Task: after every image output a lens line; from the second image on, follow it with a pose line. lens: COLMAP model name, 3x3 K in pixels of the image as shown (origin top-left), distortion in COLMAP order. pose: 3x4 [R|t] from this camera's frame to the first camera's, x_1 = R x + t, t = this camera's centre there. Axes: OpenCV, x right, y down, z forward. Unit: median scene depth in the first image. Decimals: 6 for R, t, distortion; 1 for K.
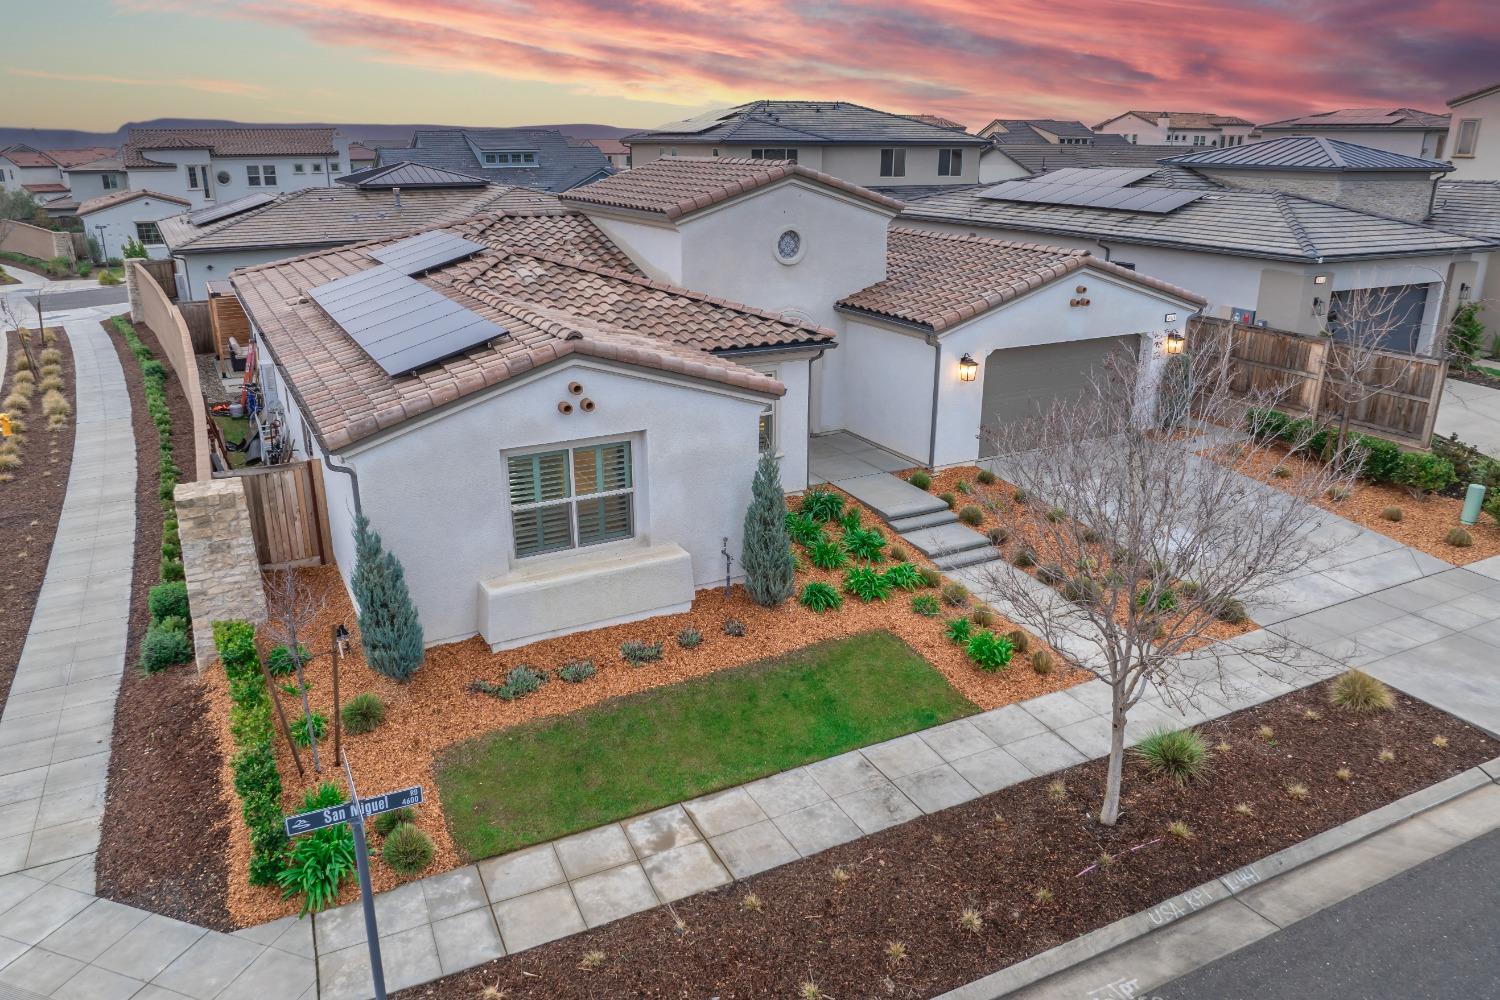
lens RADIAL K [[1050.9, 0, 748.4], [0, 1050.9, 499.5], [0, 0, 1]] dist [-0.047534, 0.018043]
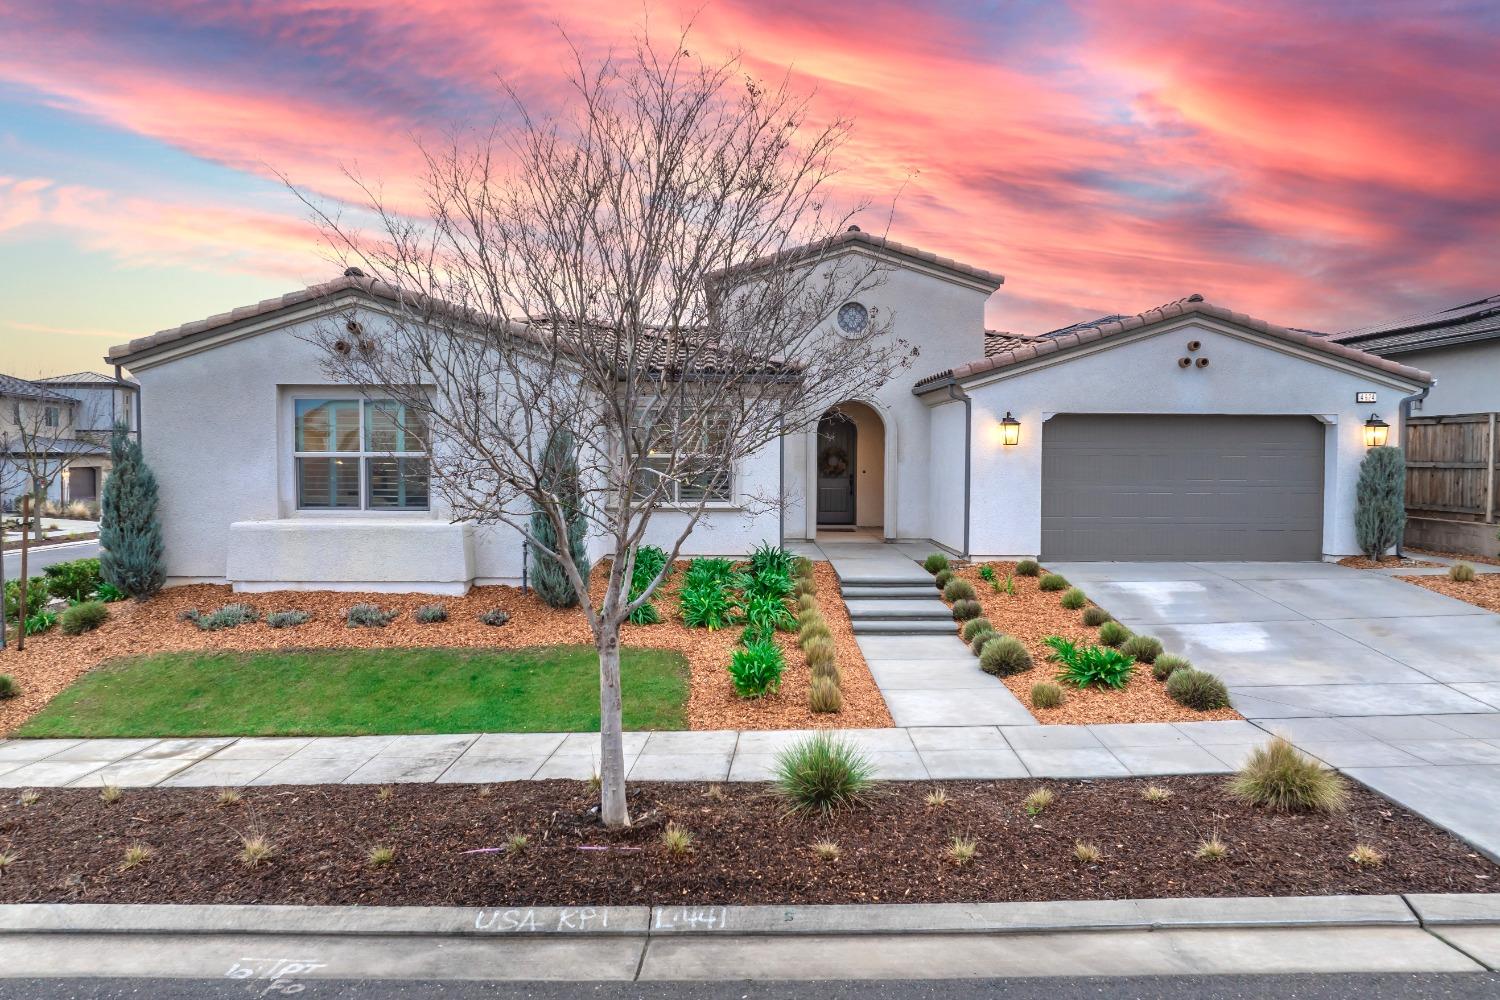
lens RADIAL K [[1050.9, 0, 751.5], [0, 1050.9, 496.9], [0, 0, 1]] dist [-0.047534, 0.018043]
pose [[0.887208, 0.020037, -0.460935, 0.573218], [-0.151584, 0.956254, -0.250201, 0.215970], [0.435758, 0.291850, 0.851433, 0.358069]]
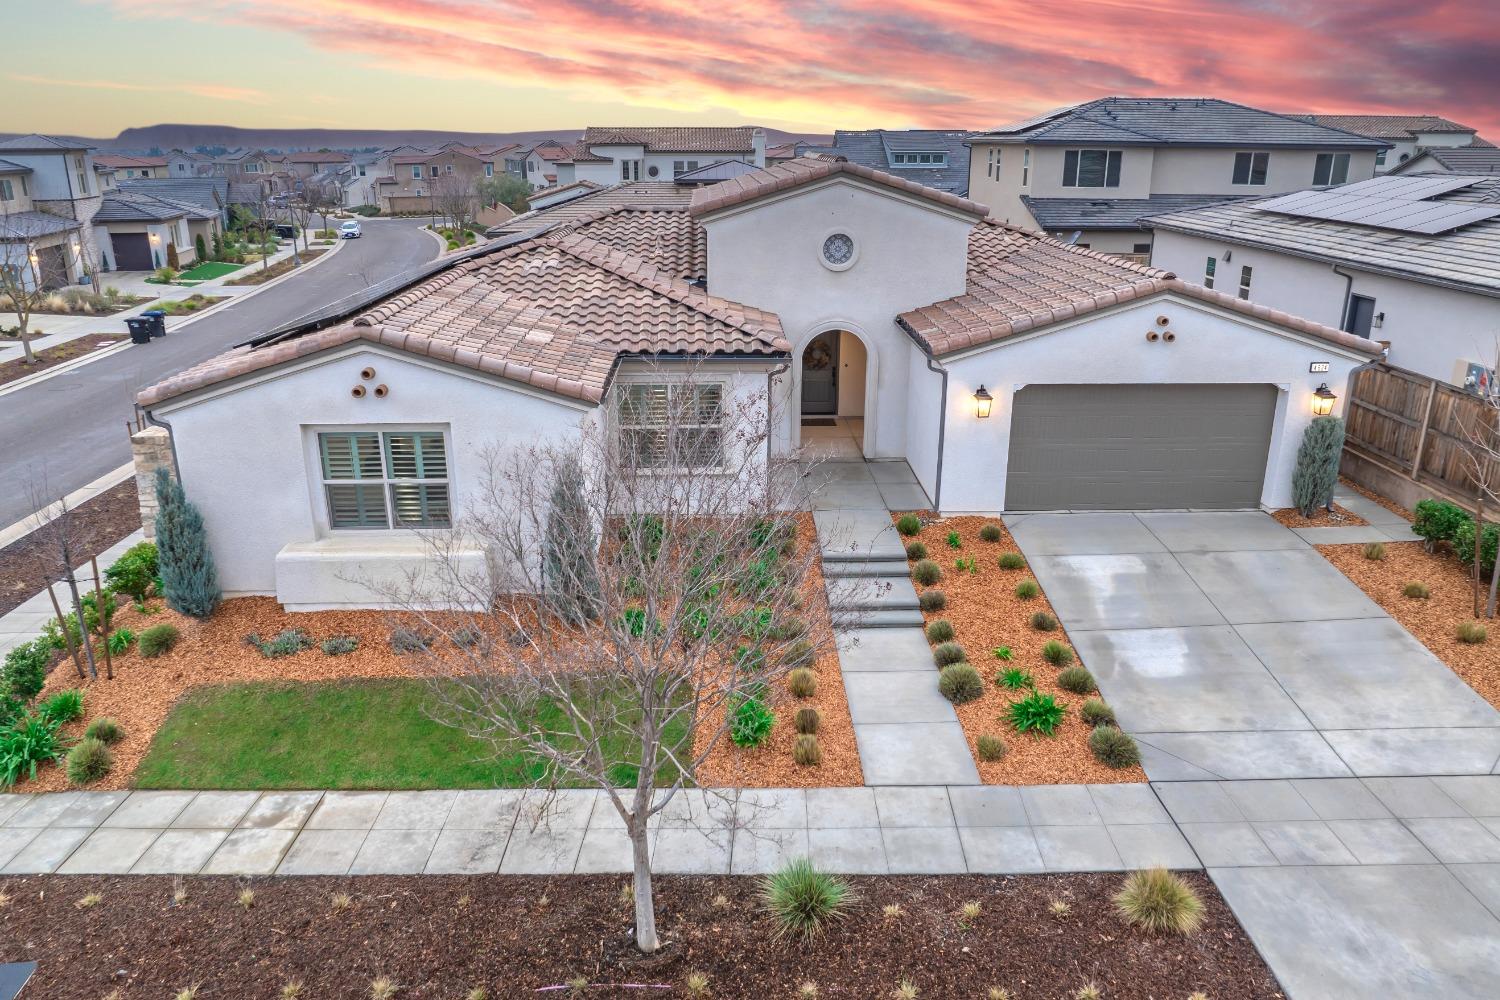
lens RADIAL K [[1050.9, 0, 752.1], [0, 1050.9, 496.6], [0, 0, 1]] dist [-0.047534, 0.018043]
pose [[0.895957, 0.142972, -0.420500, 0.583405], [-0.144900, 0.989063, 0.027549, -0.065446], [0.419840, 0.036248, 0.906874, 0.217596]]
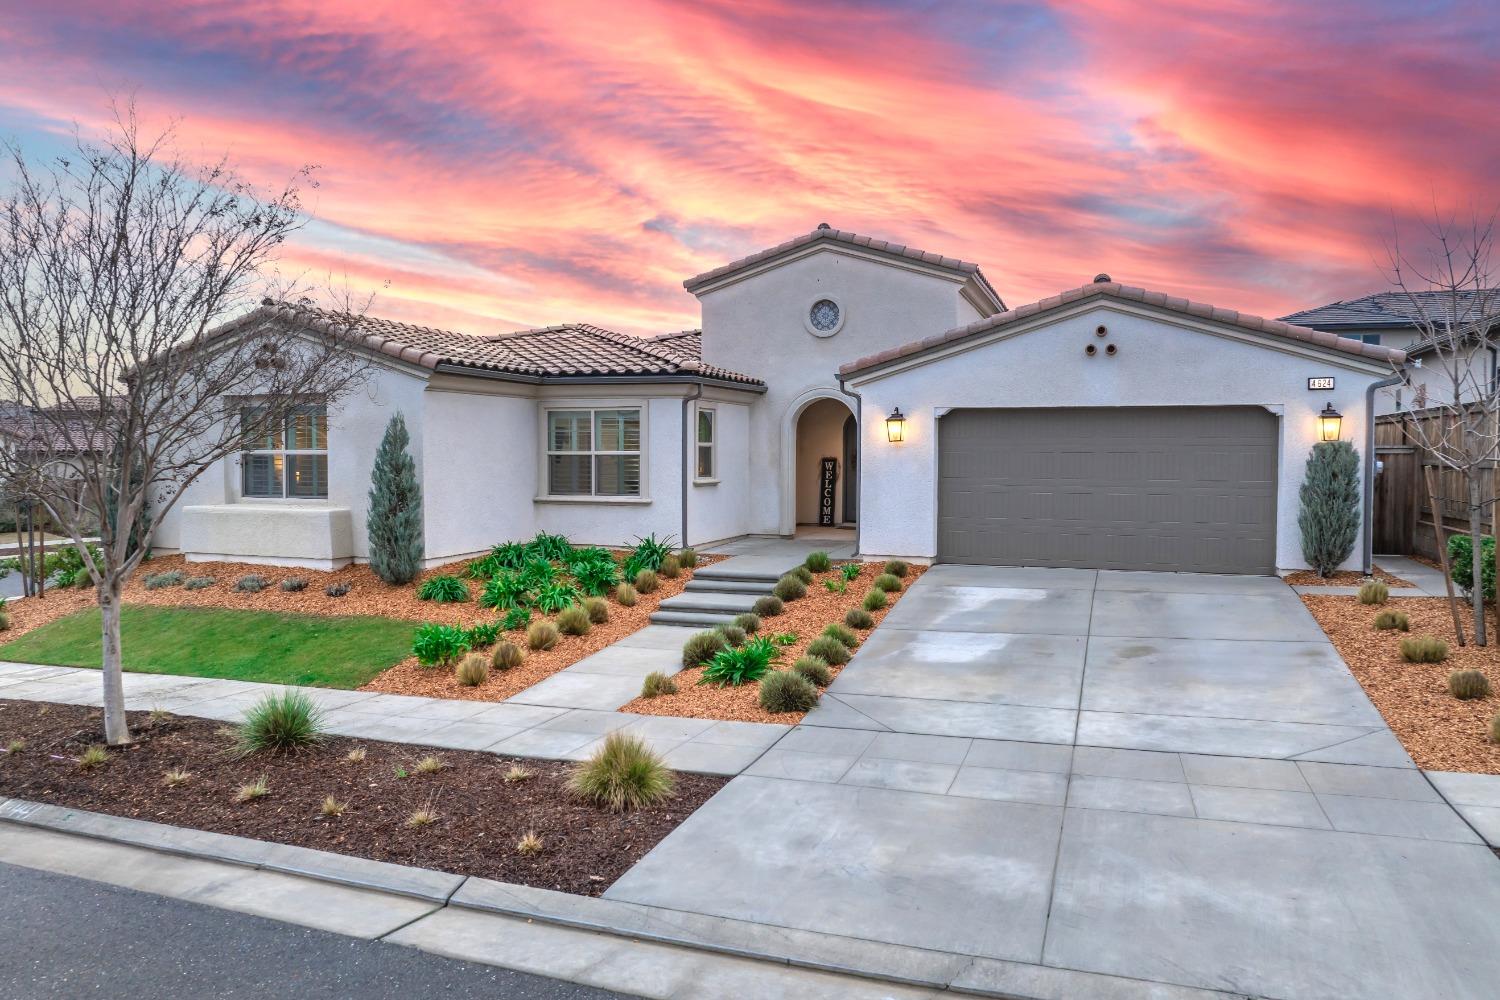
lens RADIAL K [[1050.9, 0, 752.6], [0, 1050.9, 497.9], [0, 0, 1]] dist [-0.047534, 0.018043]
pose [[0.672131, 0.032182, -0.739732, 1.009526], [-0.242360, 0.953582, -0.178727, 0.125148], [0.699644, 0.299409, 0.648732, 0.628283]]
